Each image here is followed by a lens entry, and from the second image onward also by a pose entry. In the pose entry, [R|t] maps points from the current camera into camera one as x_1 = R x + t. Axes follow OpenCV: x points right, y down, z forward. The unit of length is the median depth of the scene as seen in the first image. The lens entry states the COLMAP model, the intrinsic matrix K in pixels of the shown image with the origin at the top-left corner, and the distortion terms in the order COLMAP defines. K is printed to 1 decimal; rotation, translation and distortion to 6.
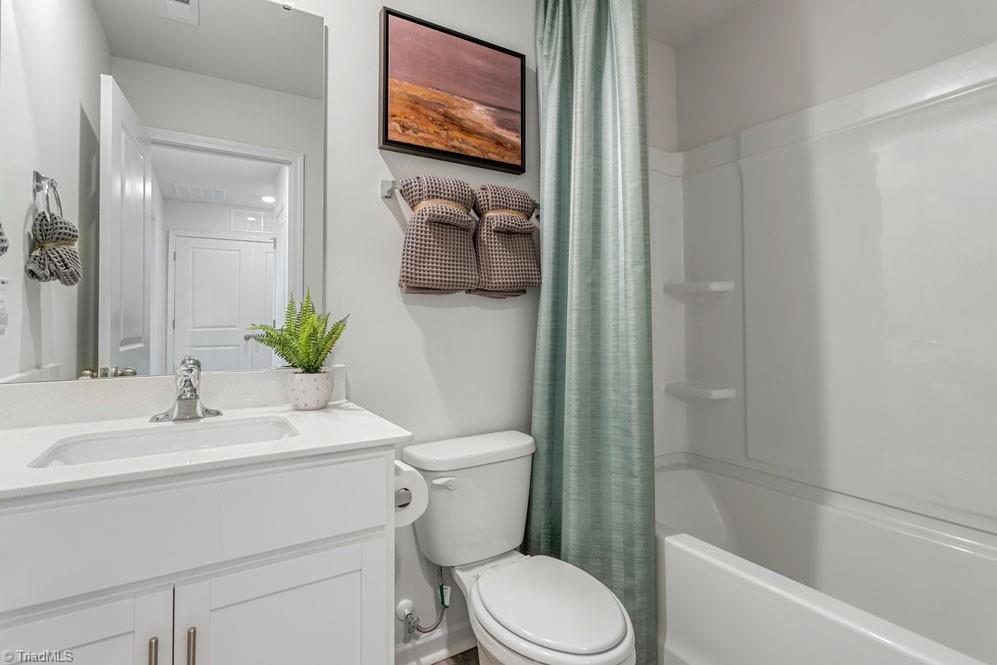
lens RADIAL K [[481.2, 0, 498.3], [0, 481.2, 306.2], [0, 0, 1]] dist [0.001032, 0.000139]
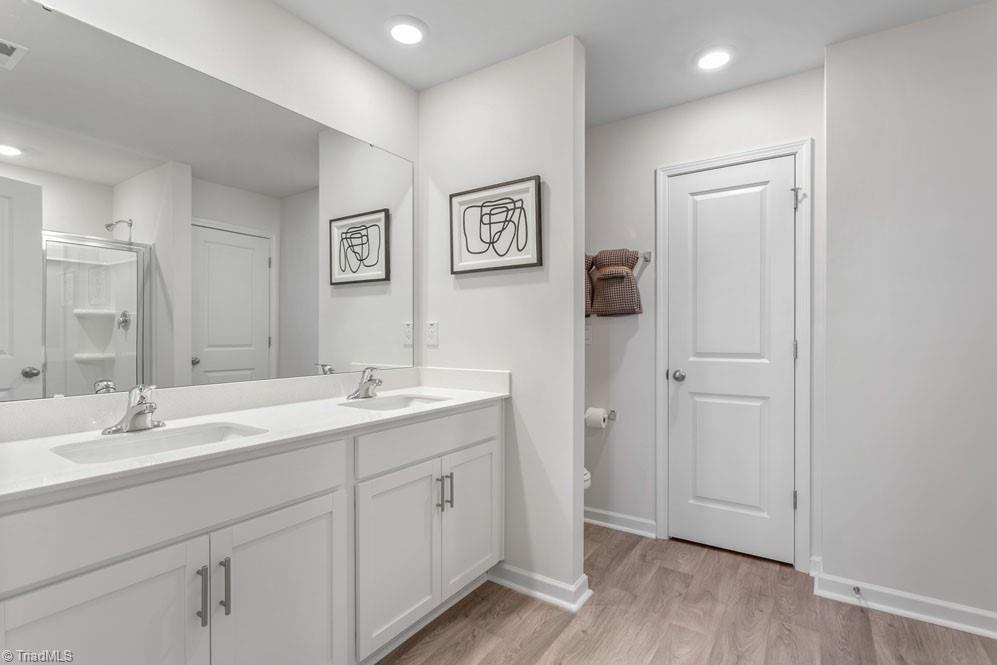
lens RADIAL K [[481.8, 0, 498.5], [0, 481.8, 332.5], [0, 0, 1]] dist [0.000405, 0.000023]
pose [[0.911563, 0.004751, 0.411132, -0.327521], [-0.014690, 0.999671, 0.021018, -0.046691], [-0.410897, -0.025199, 0.911333, -0.456440]]
